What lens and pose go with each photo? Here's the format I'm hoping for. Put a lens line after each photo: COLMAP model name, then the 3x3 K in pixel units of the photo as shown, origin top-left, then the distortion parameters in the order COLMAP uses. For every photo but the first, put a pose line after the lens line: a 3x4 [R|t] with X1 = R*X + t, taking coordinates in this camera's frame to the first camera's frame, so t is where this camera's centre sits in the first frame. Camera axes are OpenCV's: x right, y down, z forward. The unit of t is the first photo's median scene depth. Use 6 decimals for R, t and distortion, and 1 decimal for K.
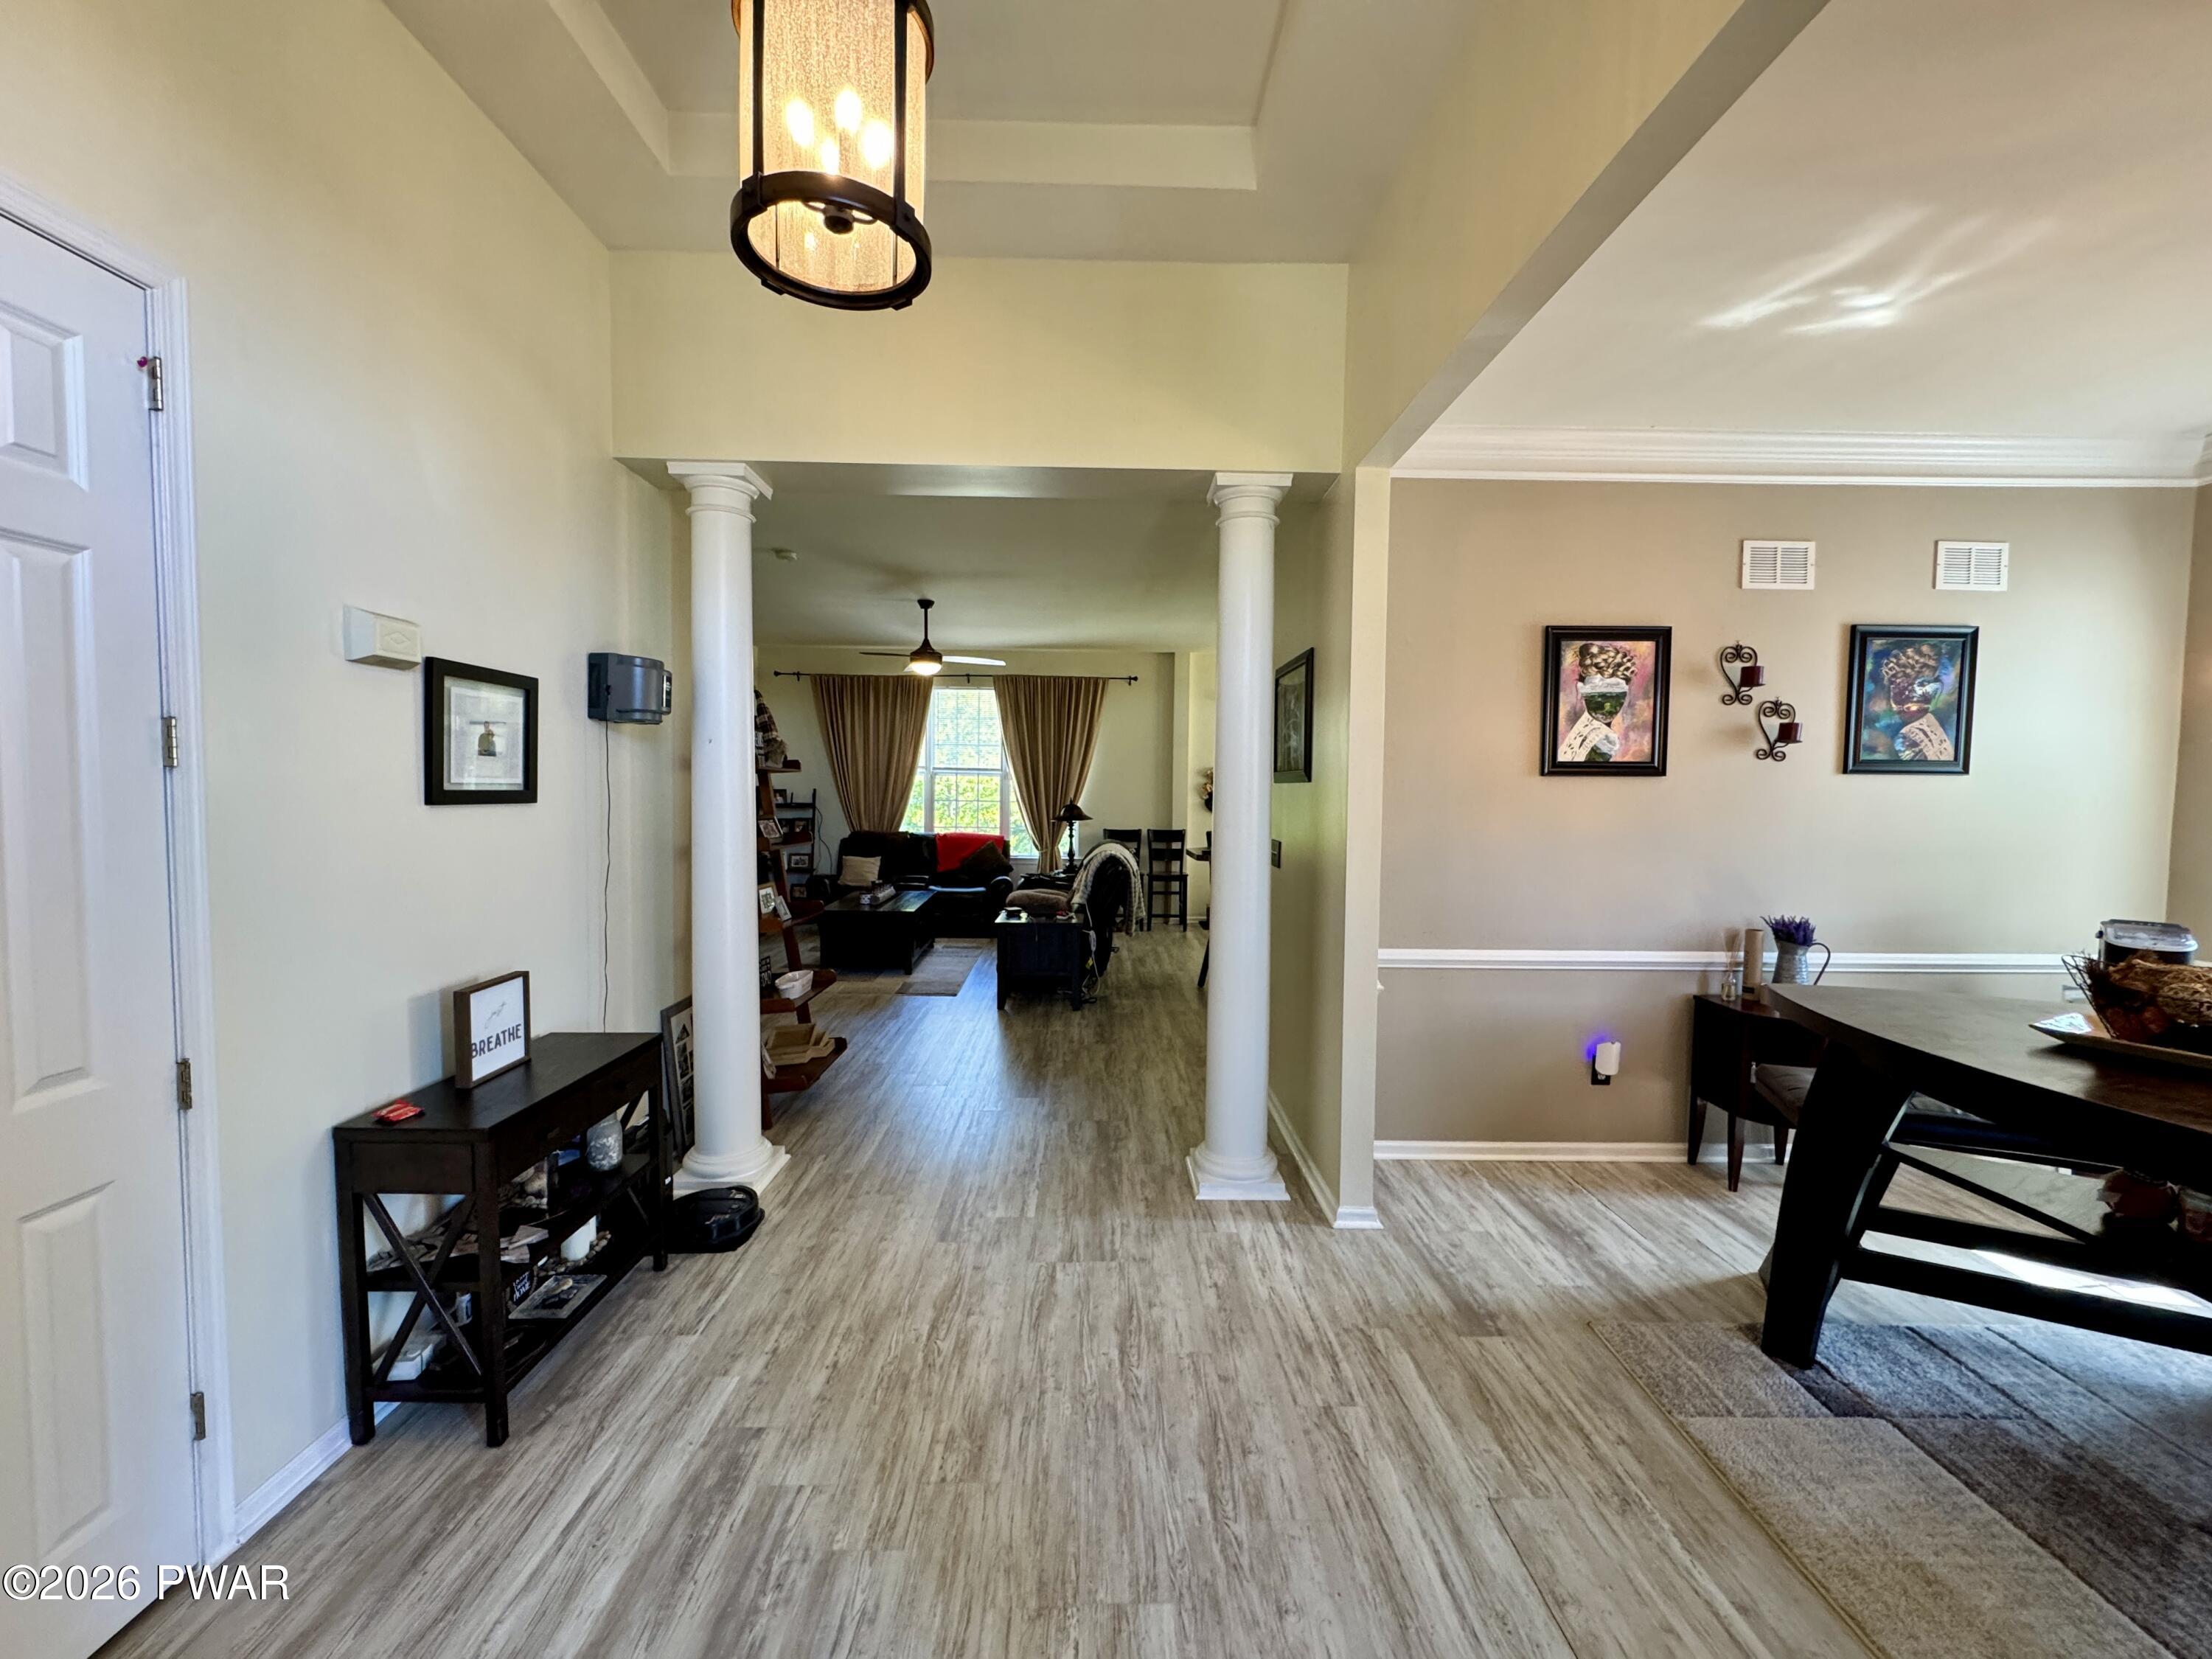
lens RADIAL K [[886.0, 0, 1107.9], [0, 886.0, 828.4], [0, 0, 1]] dist [-0.000104, -0.000126]
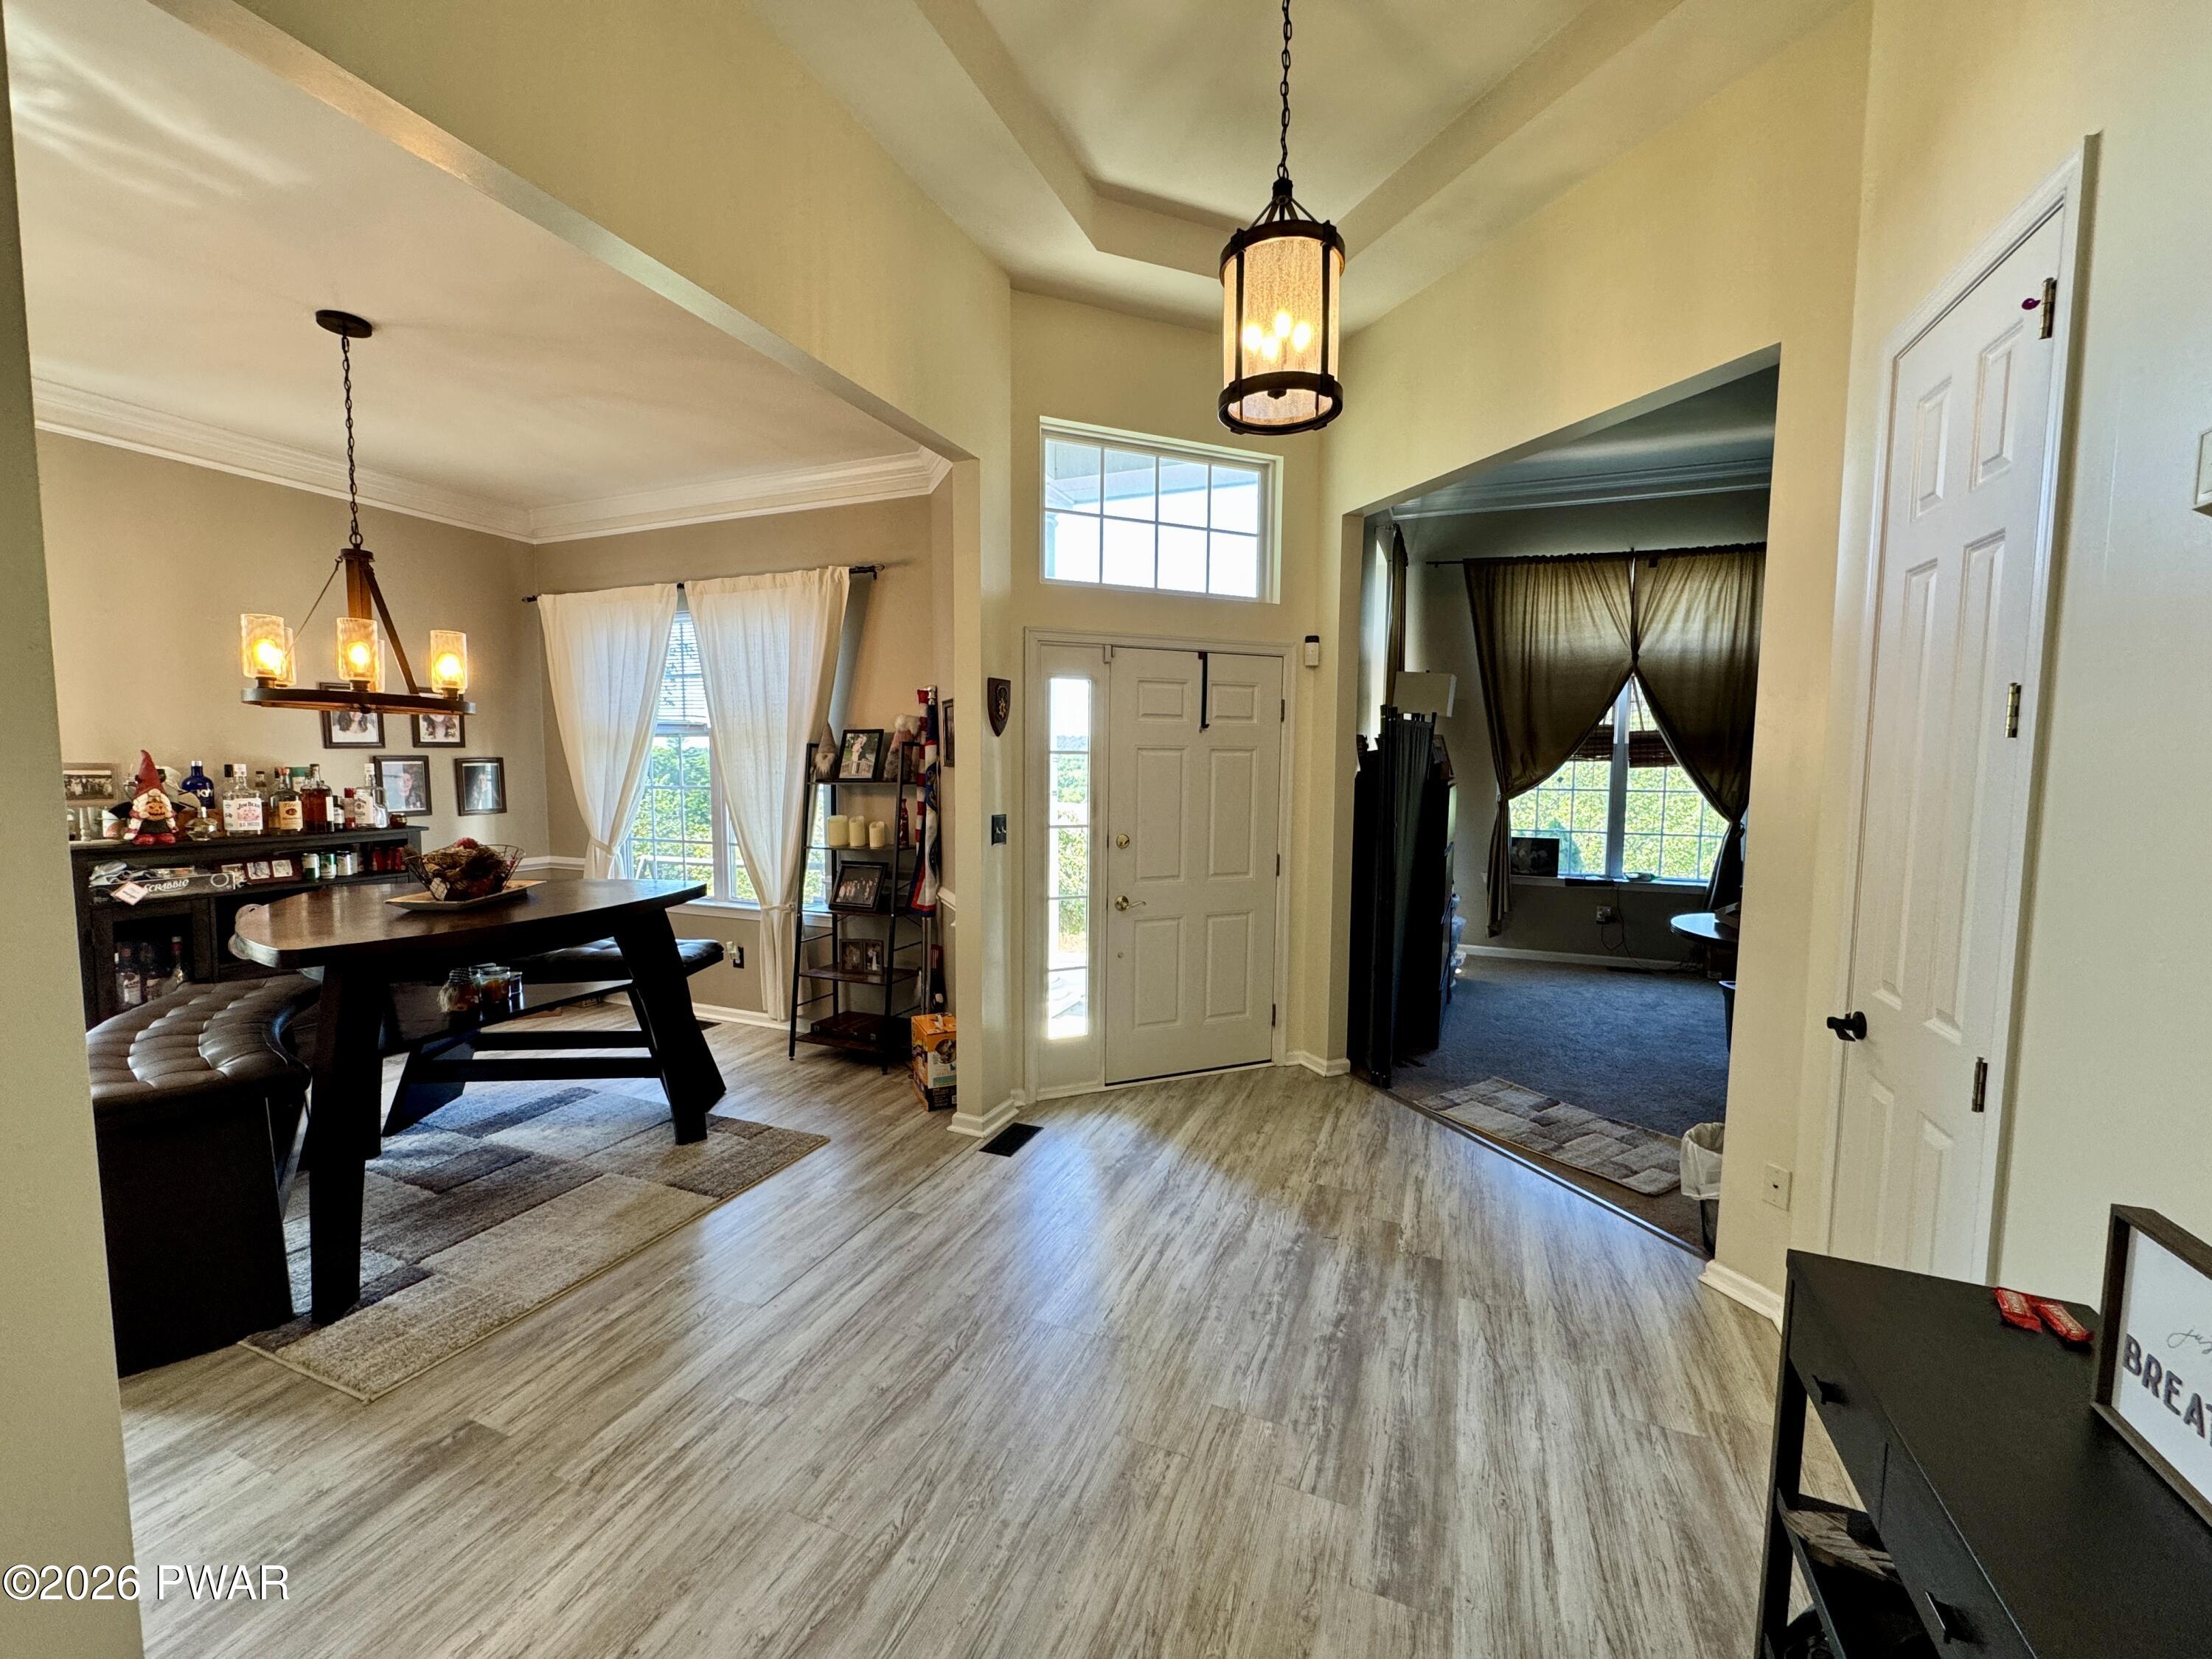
lens RADIAL K [[886.0, 0, 1109.9], [0, 886.0, 826.0], [0, 0, 1]] dist [-0.000104, -0.000126]
pose [[-0.920506, -0.047778, 0.387796, -0.474465], [0.001260, 0.992128, 0.125223, -0.078591], [-0.390726, 0.115757, -0.913199, 1.844182]]
